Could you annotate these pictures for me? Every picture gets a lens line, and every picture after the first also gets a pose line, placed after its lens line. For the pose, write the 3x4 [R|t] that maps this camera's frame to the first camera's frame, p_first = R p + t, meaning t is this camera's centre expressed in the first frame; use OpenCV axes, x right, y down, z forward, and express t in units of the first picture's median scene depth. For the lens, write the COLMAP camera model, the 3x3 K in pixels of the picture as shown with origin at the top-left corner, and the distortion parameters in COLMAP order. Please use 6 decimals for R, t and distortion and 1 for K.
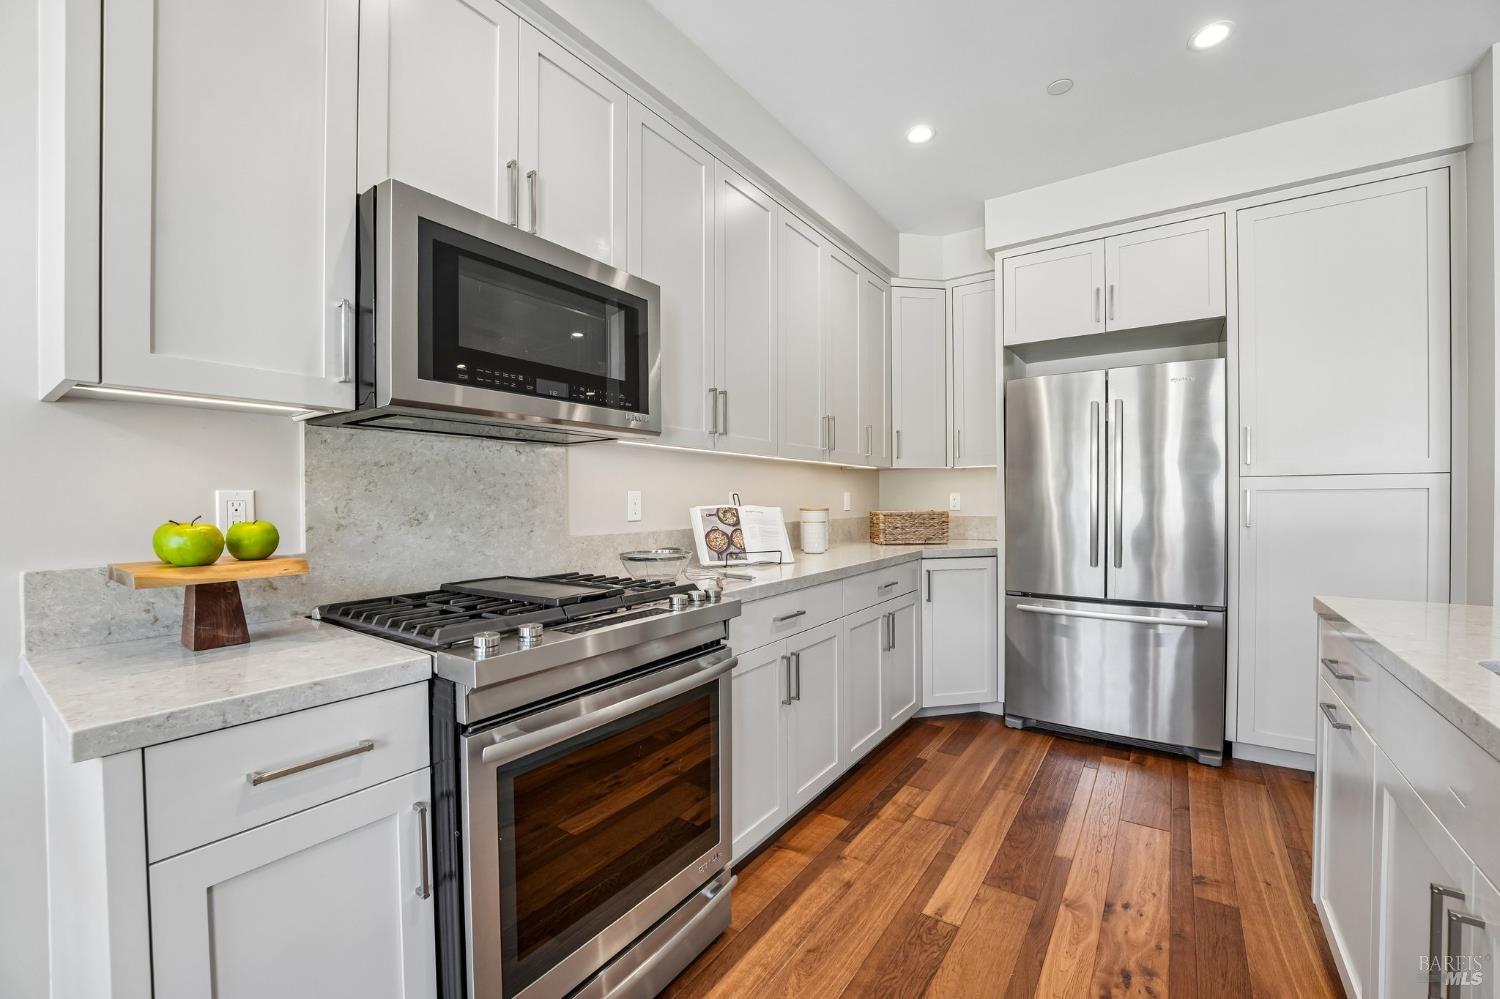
lens RADIAL K [[607.1, 0, 736.2], [0, 607.1, 507.9], [0, 0, 1]] dist [-0.023389, 0.000150]
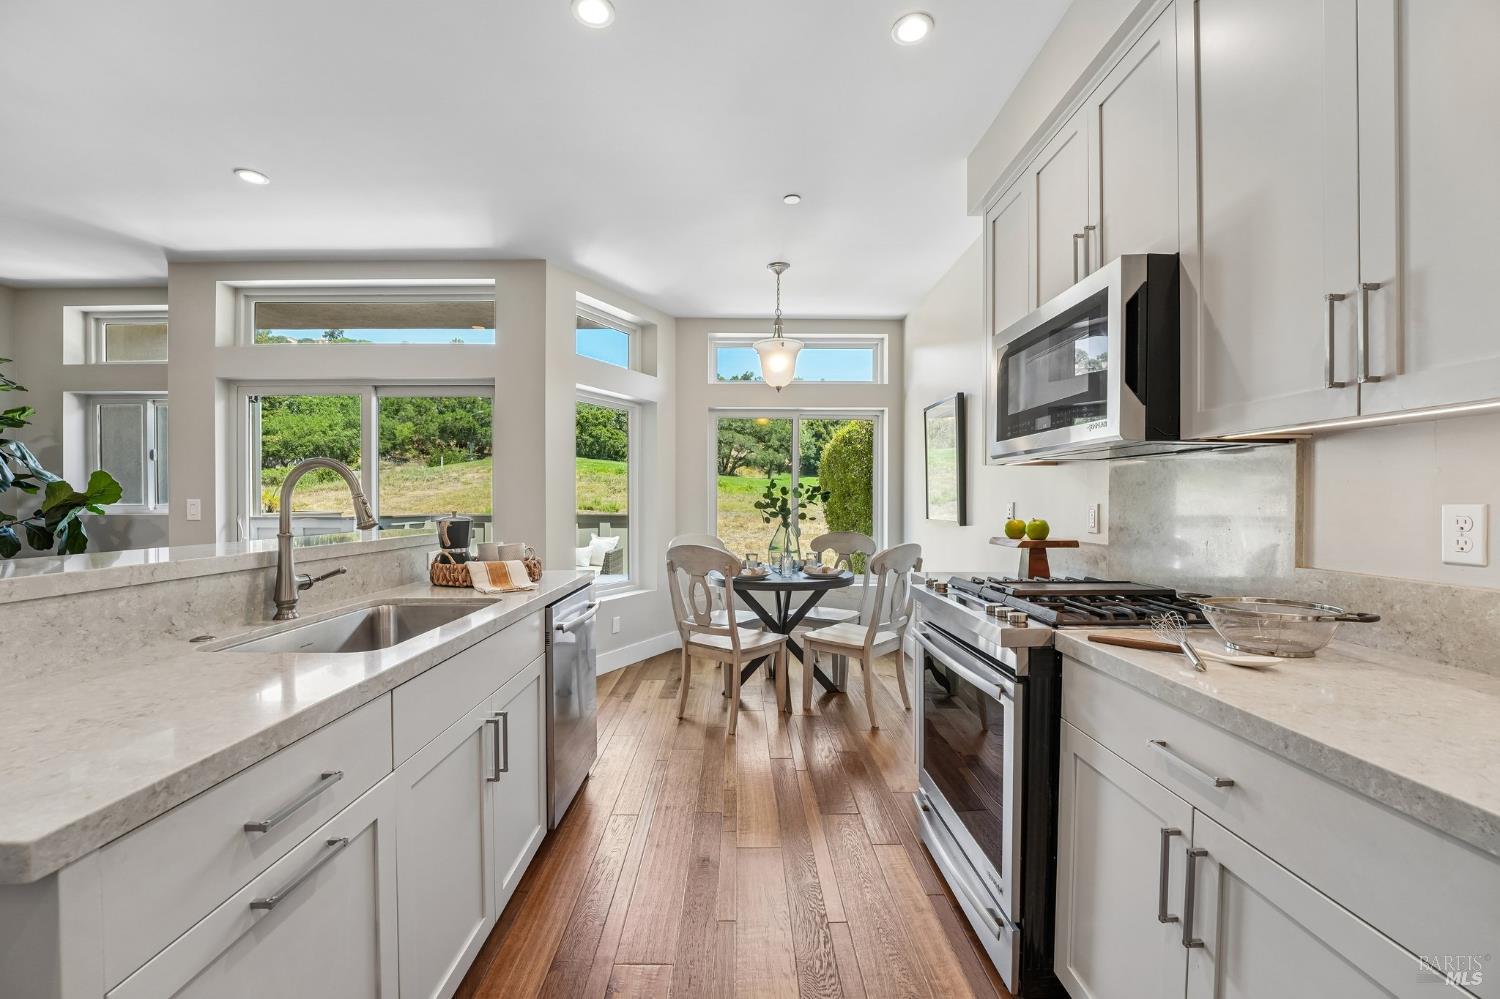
lens RADIAL K [[608.9, 0, 747.1], [0, 608.9, 507.7], [0, 0, 1]] dist [-0.025207, 0.000835]
pose [[-0.803032, 0.012980, -0.595795, 0.814768], [-0.003771, 0.999632, 0.026860, -0.049270], [0.595924, 0.023816, -0.802687, 1.446531]]
